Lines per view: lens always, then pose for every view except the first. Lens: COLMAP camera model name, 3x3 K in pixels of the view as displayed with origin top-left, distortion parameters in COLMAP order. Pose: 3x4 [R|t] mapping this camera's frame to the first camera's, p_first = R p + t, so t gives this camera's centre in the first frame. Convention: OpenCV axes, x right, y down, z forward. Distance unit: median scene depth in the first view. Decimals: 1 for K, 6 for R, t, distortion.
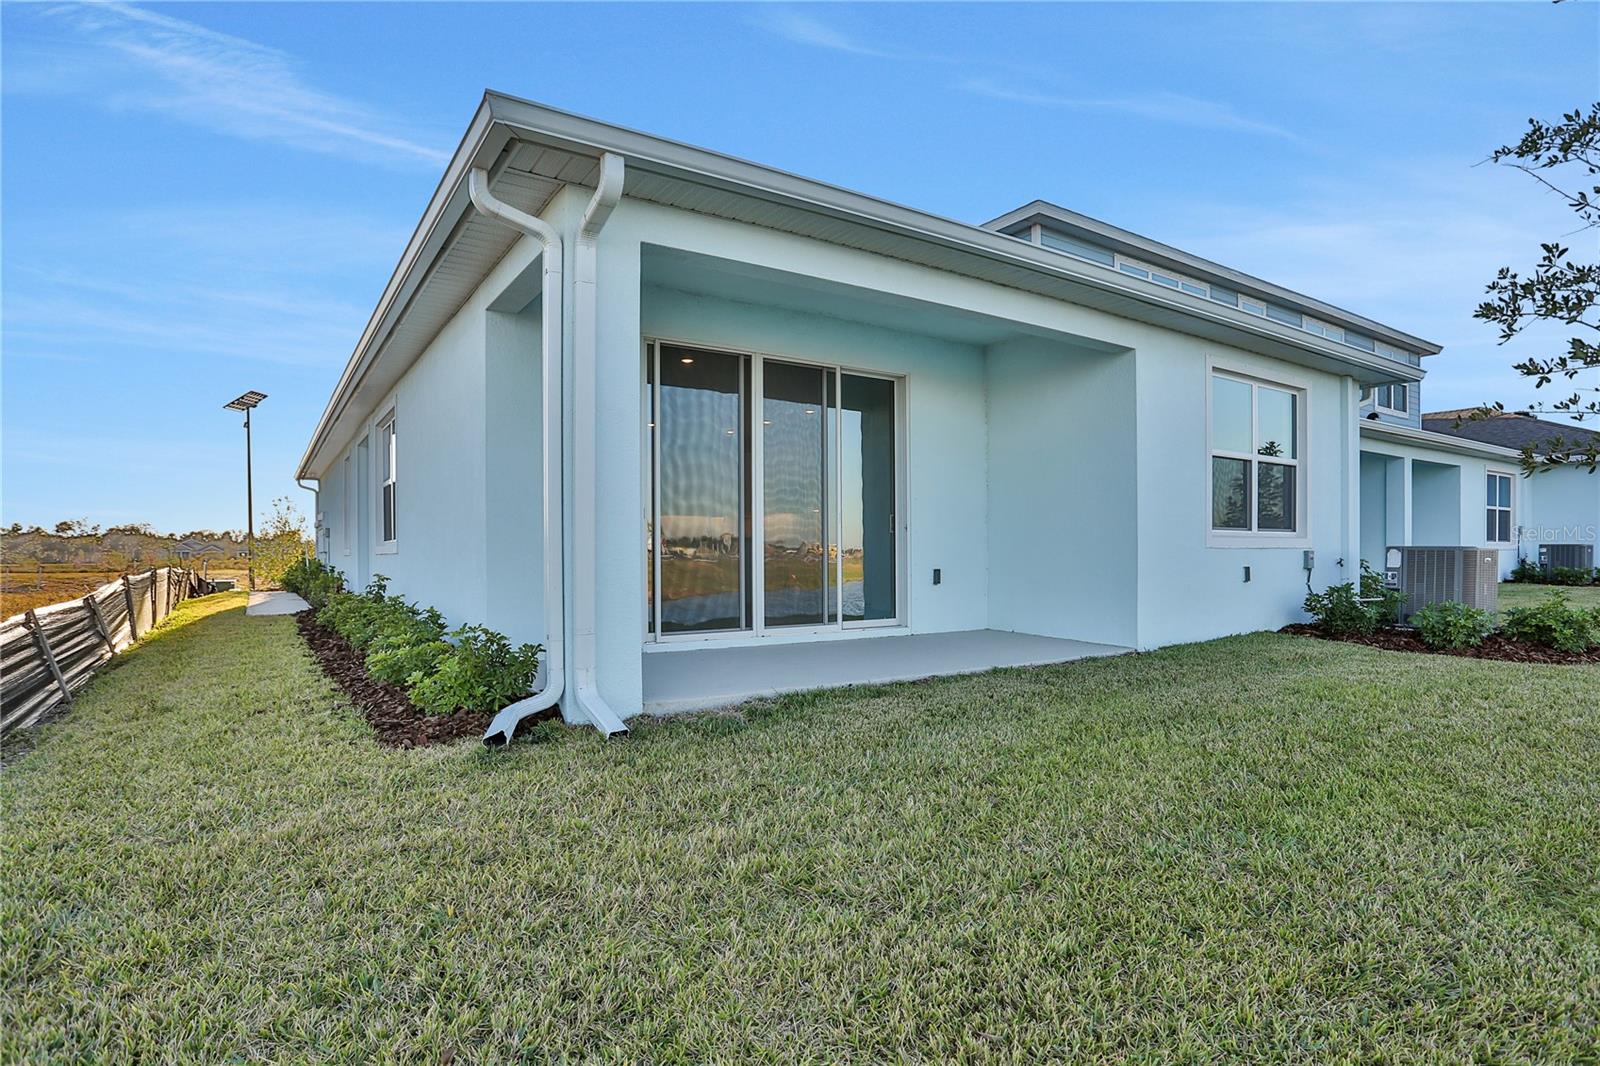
lens RADIAL K [[857.3, 0, 816.4], [0, 857.3, 540.7], [0, 0, 1]] dist [-0.073993, 0.032483]
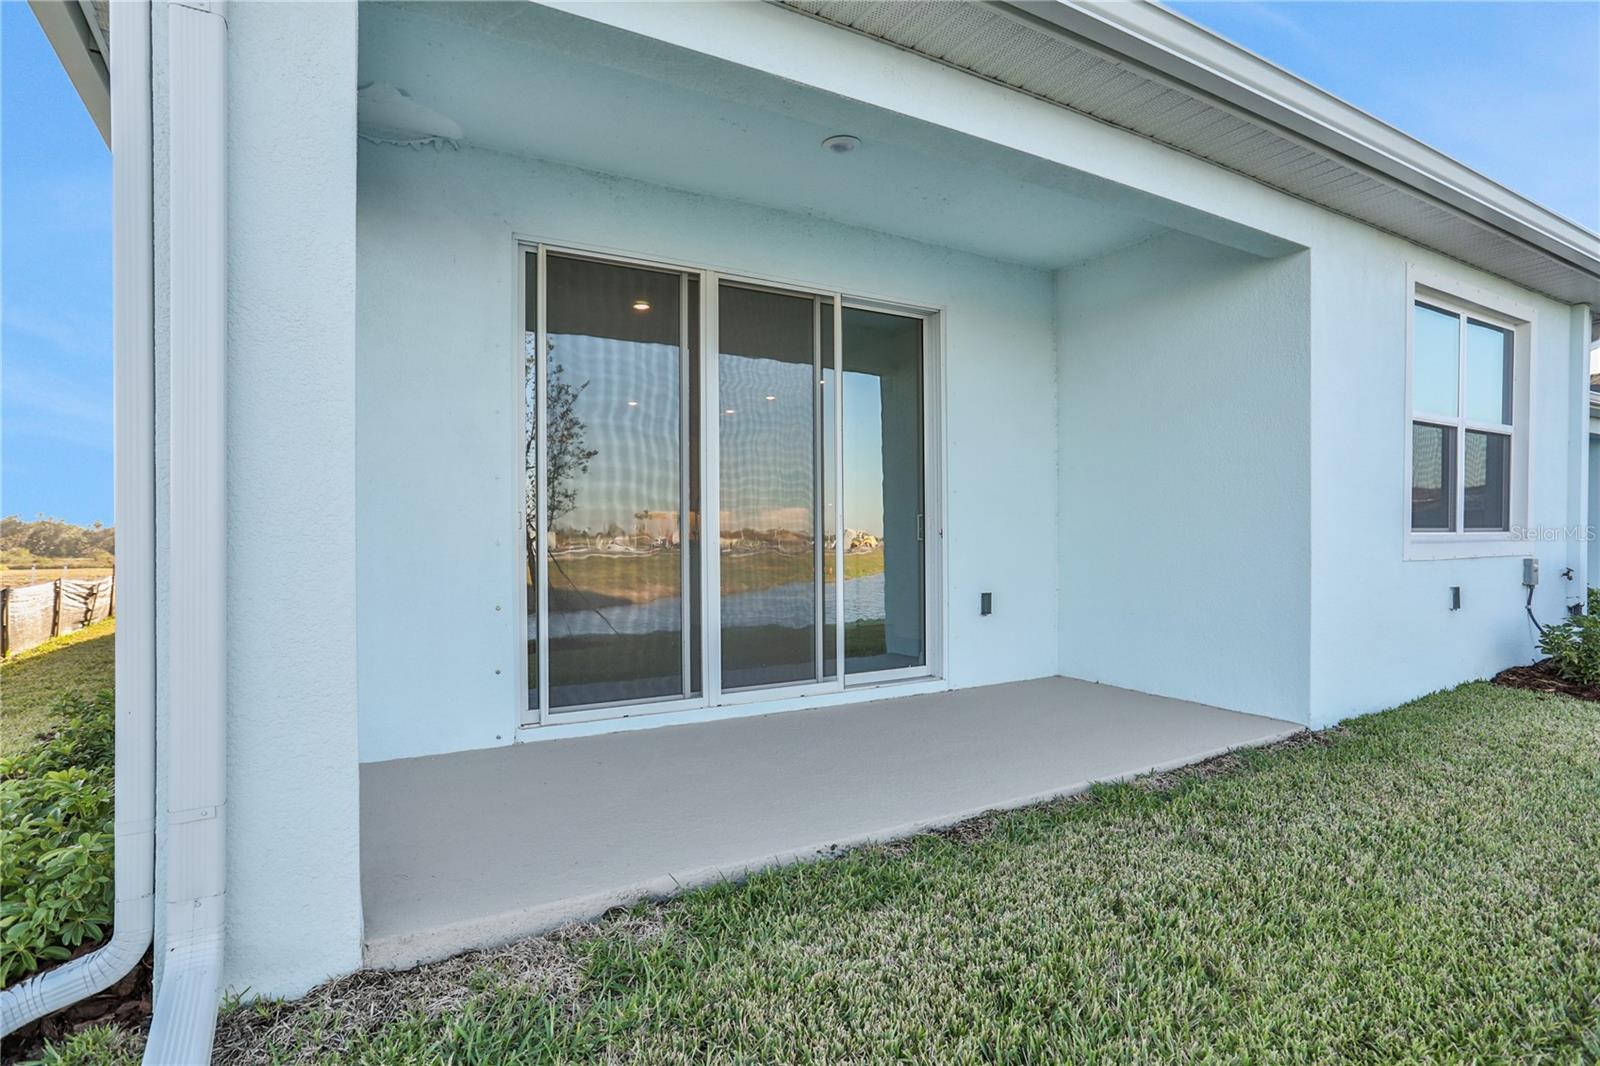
lens RADIAL K [[826.5, 0, 796.9], [0, 826.5, 559.5], [0, 0, 1]] dist [-0.049847, 0.000554]
pose [[0.997303, -0.006352, -0.073121, 0.039766], [0.009418, 0.999088, 0.041657, -0.022780], [0.072789, -0.042233, 0.996453, 0.346538]]
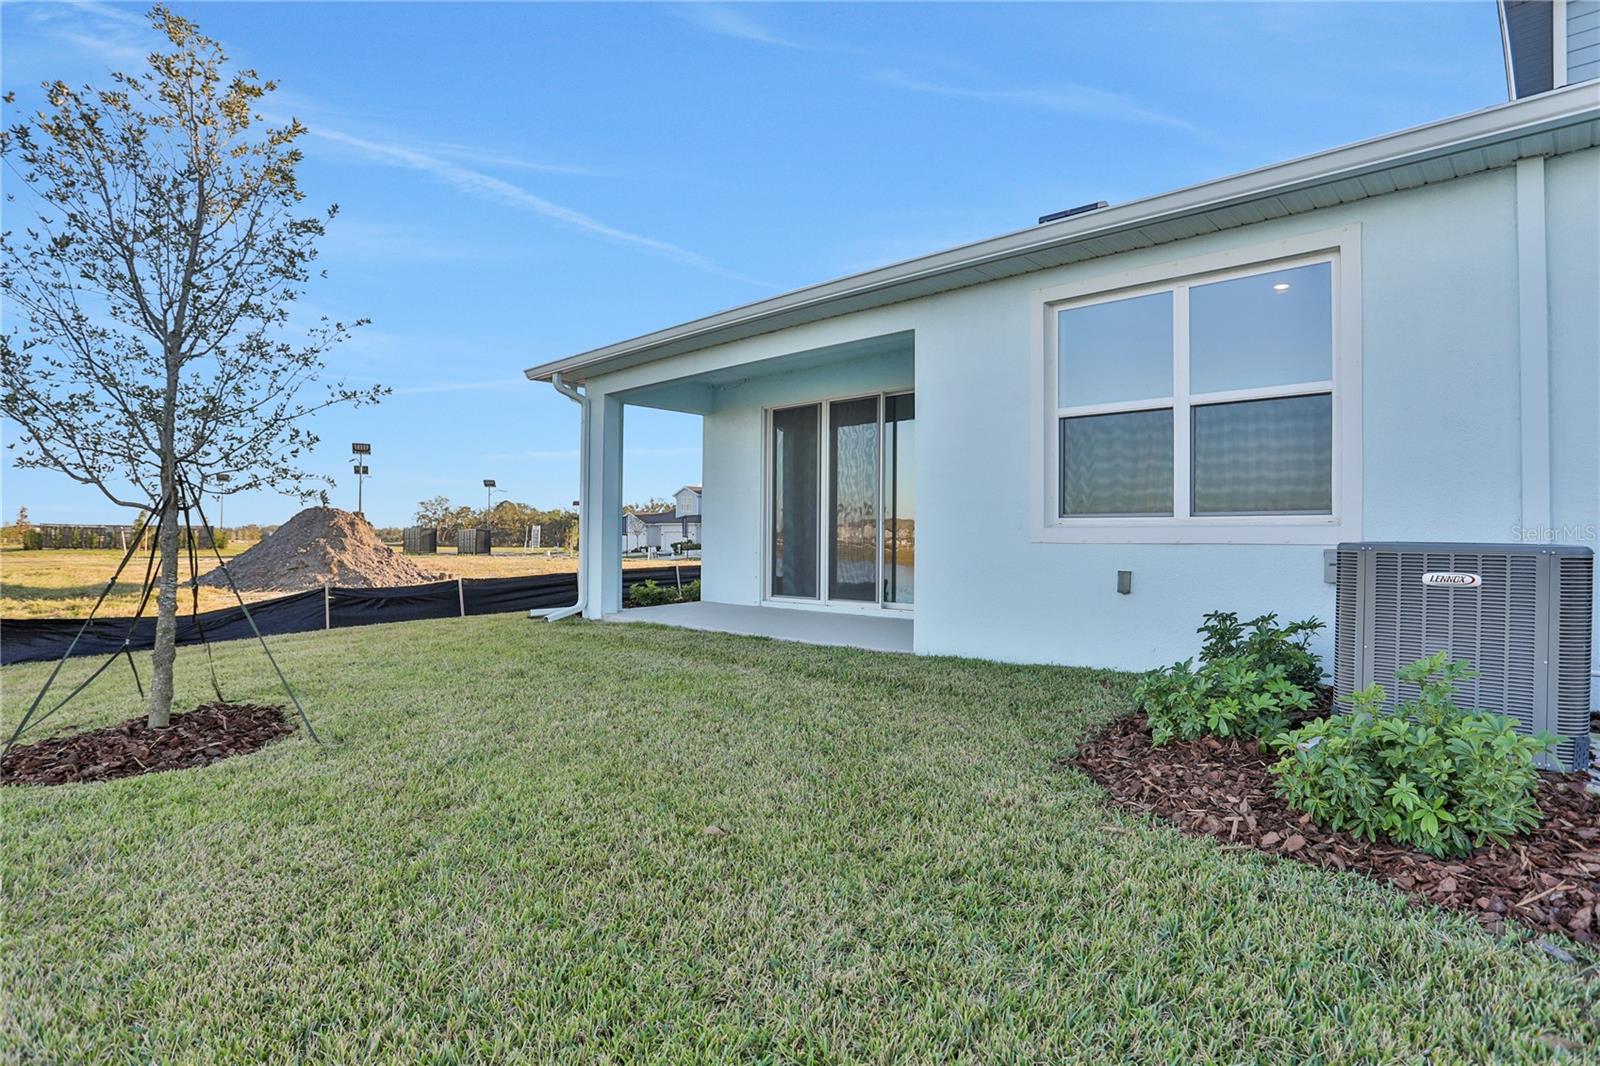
lens RADIAL K [[857.3, 0, 816.4], [0, 857.3, 540.7], [0, 0, 1]] dist [-0.073993, 0.032483]
pose [[0.209729, 0.006201, -0.977740, 1.159953], [0.015772, 0.999828, 0.009724, -0.004484], [0.977632, -0.017461, 0.209595, 0.634177]]
